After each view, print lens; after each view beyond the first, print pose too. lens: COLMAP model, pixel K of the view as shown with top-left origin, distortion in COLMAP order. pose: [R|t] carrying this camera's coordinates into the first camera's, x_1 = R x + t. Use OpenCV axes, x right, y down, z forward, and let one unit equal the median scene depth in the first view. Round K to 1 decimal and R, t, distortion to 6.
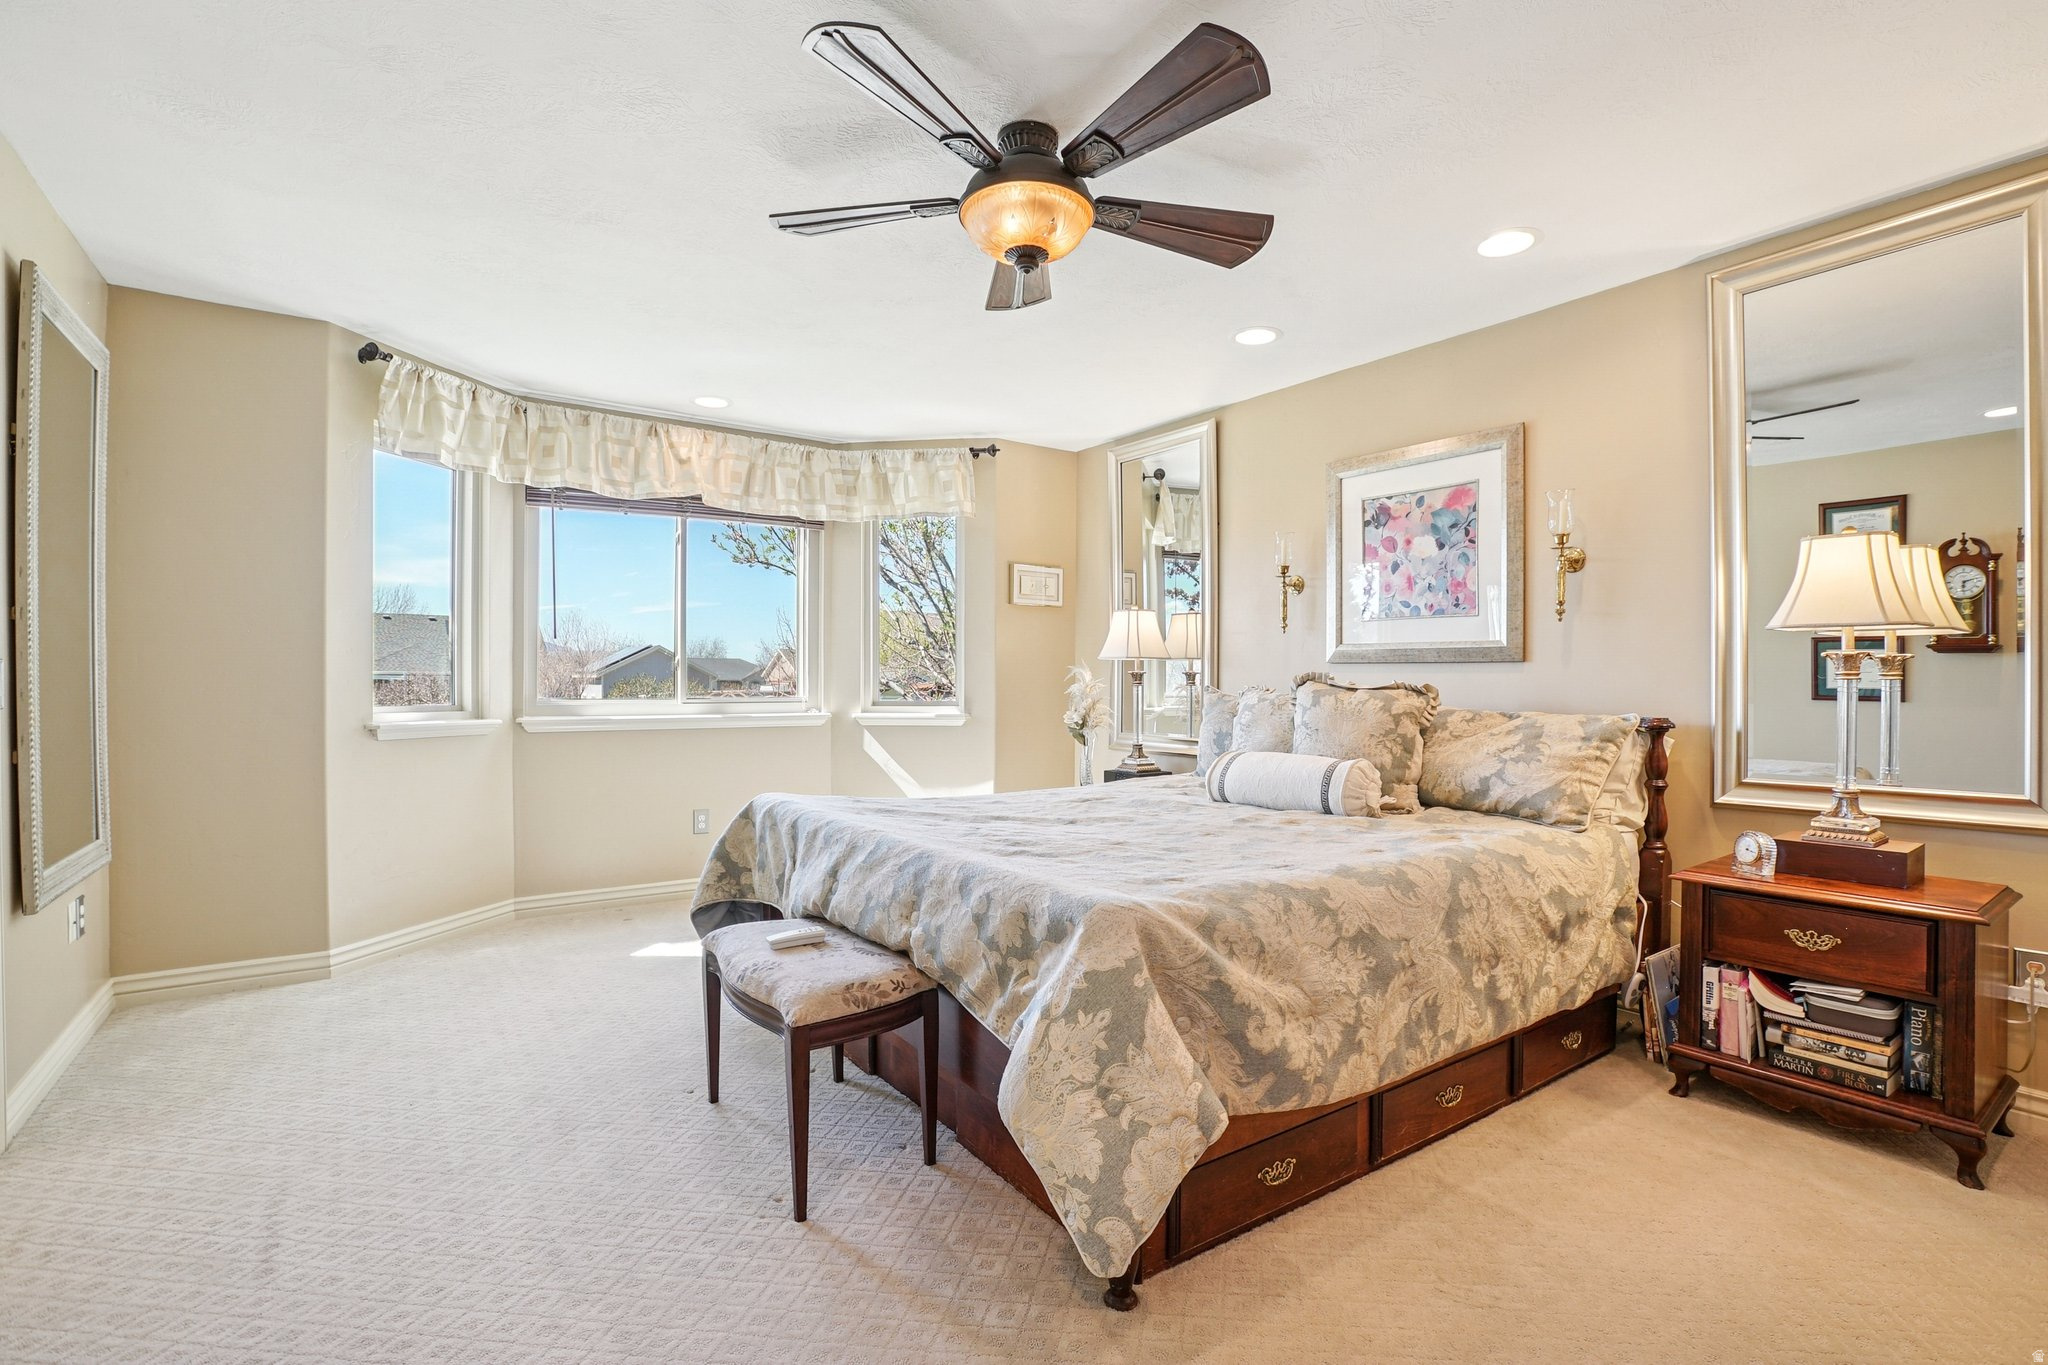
lens RADIAL K [[948.7, 0, 1034.9], [0, 948.7, 687.1], [0, 0, 1]] dist [-0.061490, 0.022251]
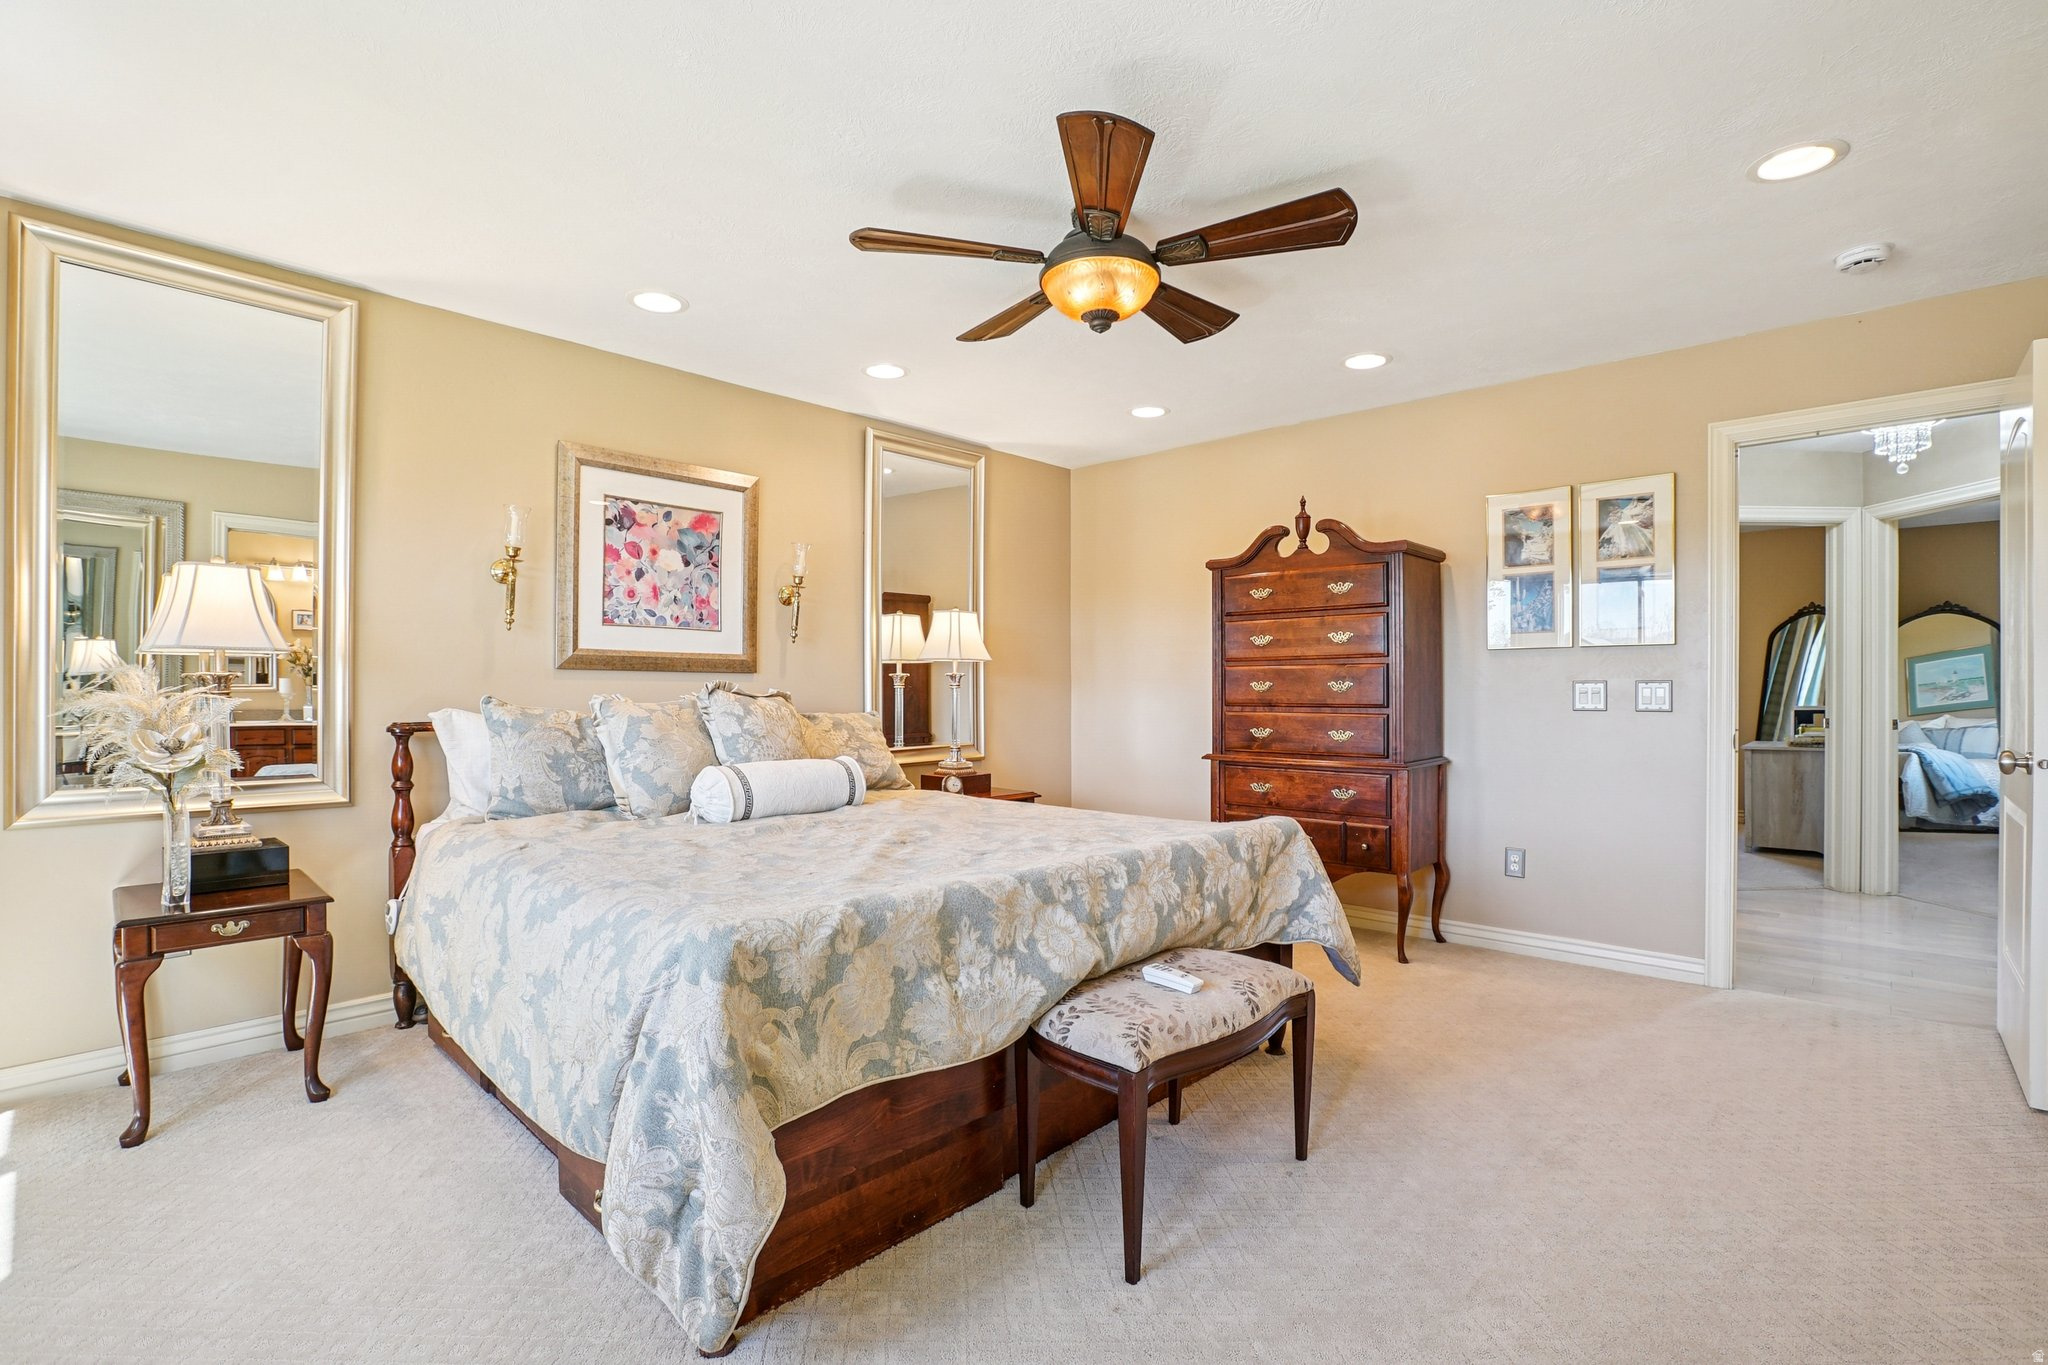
lens RADIAL K [[948.7, 0, 1034.9], [0, 948.7, 687.1], [0, 0, 1]] dist [-0.061490, 0.022251]
pose [[-0.191394, 0.003225, 0.981508, -0.693801], [0.003107, 0.999992, -0.002680, -0.004677], [-0.981508, 0.002537, -0.191402, 0.812076]]
